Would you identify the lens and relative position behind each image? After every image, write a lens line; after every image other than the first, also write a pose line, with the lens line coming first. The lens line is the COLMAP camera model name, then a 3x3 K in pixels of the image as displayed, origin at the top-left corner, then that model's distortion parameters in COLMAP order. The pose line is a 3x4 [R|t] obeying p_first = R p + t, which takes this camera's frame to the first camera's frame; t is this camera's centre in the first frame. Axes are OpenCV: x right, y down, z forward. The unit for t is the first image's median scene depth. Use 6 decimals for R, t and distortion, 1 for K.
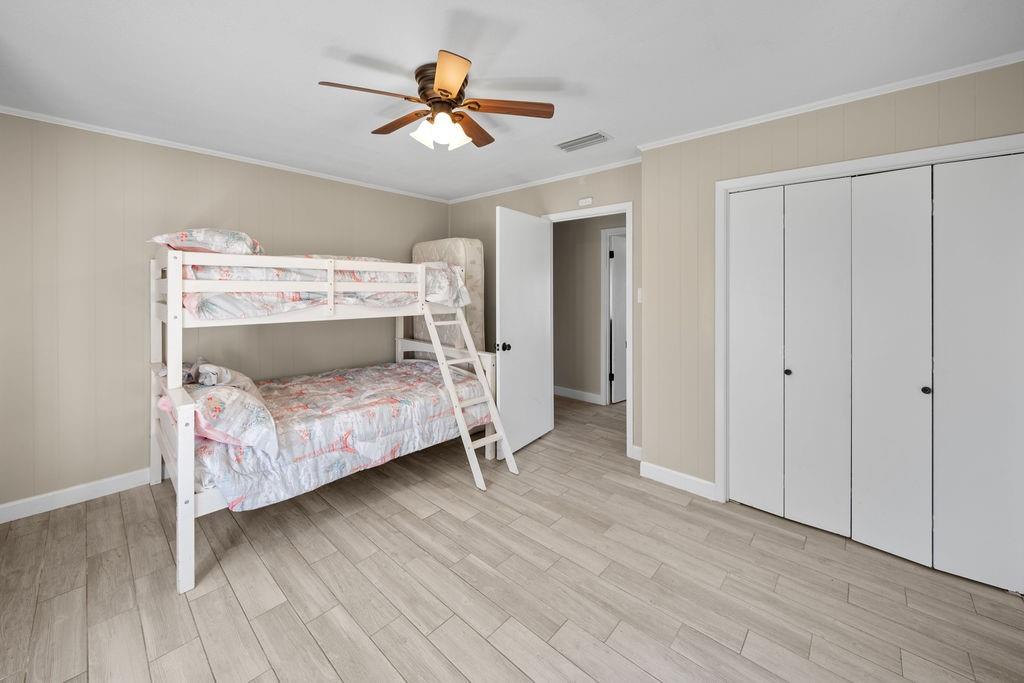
lens RADIAL K [[399.0, 0, 504.3], [0, 399.0, 286.9], [0, 0, 1]] dist [0.014074, 0.000253]
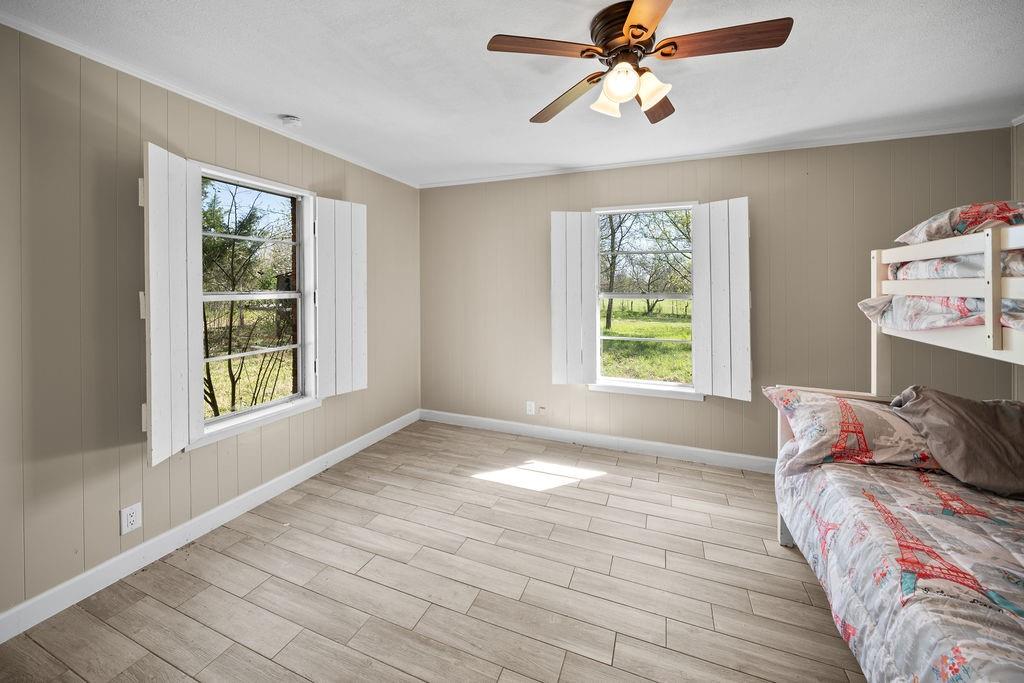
lens RADIAL K [[399.0, 0, 507.8], [0, 399.0, 289.6], [0, 0, 1]] dist [0.014074, 0.000253]
pose [[-0.937128, -0.007143, -0.348912, 0.403721], [-0.008505, 0.999961, 0.002373, 0.008989], [0.348881, 0.005191, -0.937153, 1.913003]]
